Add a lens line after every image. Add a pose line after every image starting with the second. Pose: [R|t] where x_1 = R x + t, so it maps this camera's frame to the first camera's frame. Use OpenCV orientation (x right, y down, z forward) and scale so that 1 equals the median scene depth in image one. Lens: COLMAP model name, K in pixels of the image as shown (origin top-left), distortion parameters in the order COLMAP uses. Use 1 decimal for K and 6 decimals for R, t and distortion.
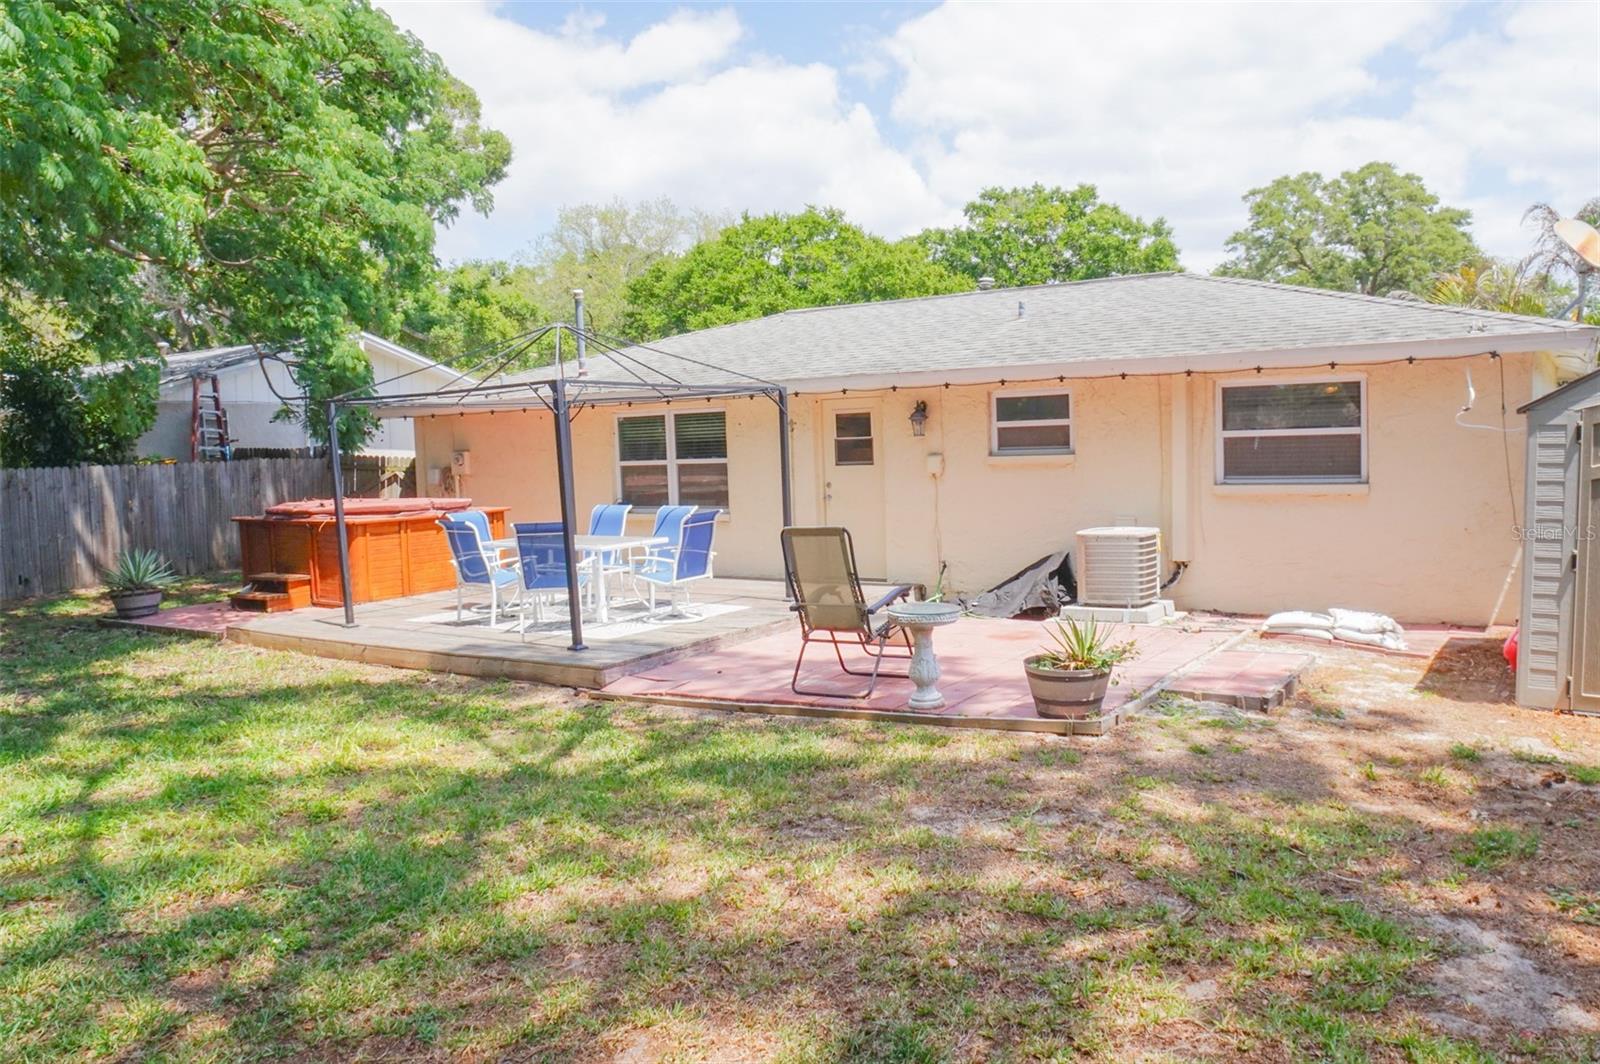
lens RADIAL K [[1090.3, 0, 823.9], [0, 1090.3, 525.2], [0, 0, 1]] dist [-0.034574, 0.002373]
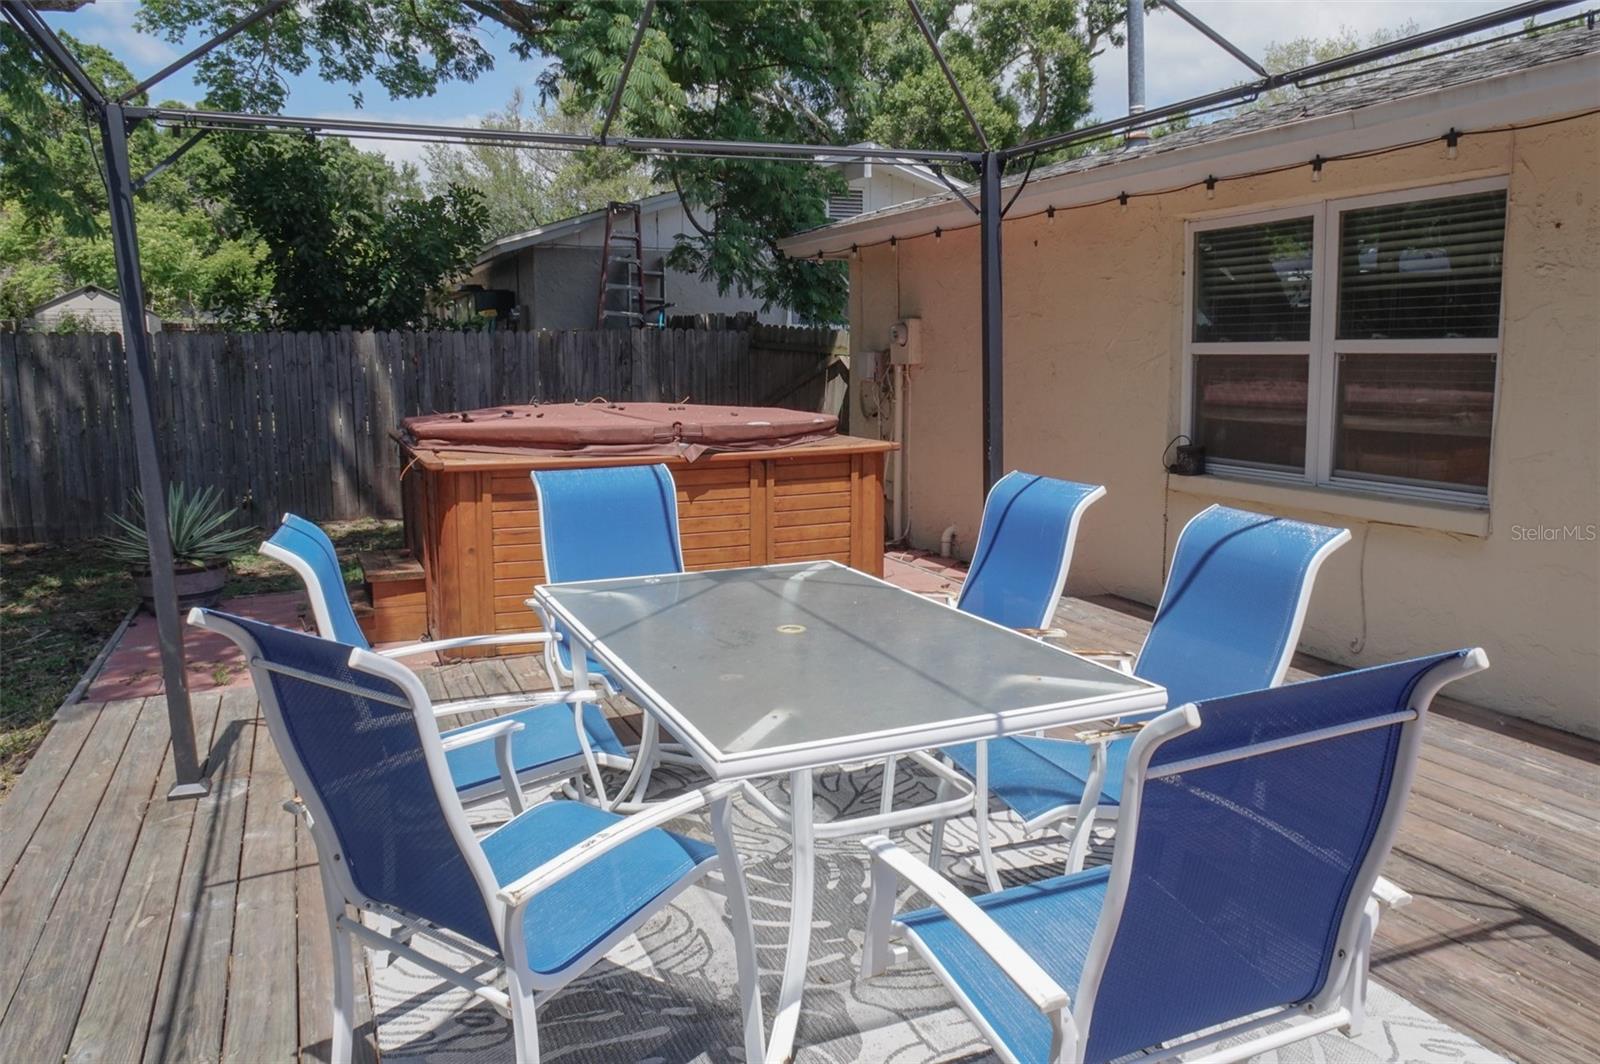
lens RADIAL K [[1137.0, 0, 823.9], [0, 1137.0, 510.6], [0, 0, 1]] dist [-0.059804, 0.005570]
pose [[0.809526, 0.105567, -0.577515, -0.054153], [-0.061826, 0.993560, 0.094954, -0.029718], [0.583820, -0.041162, 0.810839, 0.605767]]
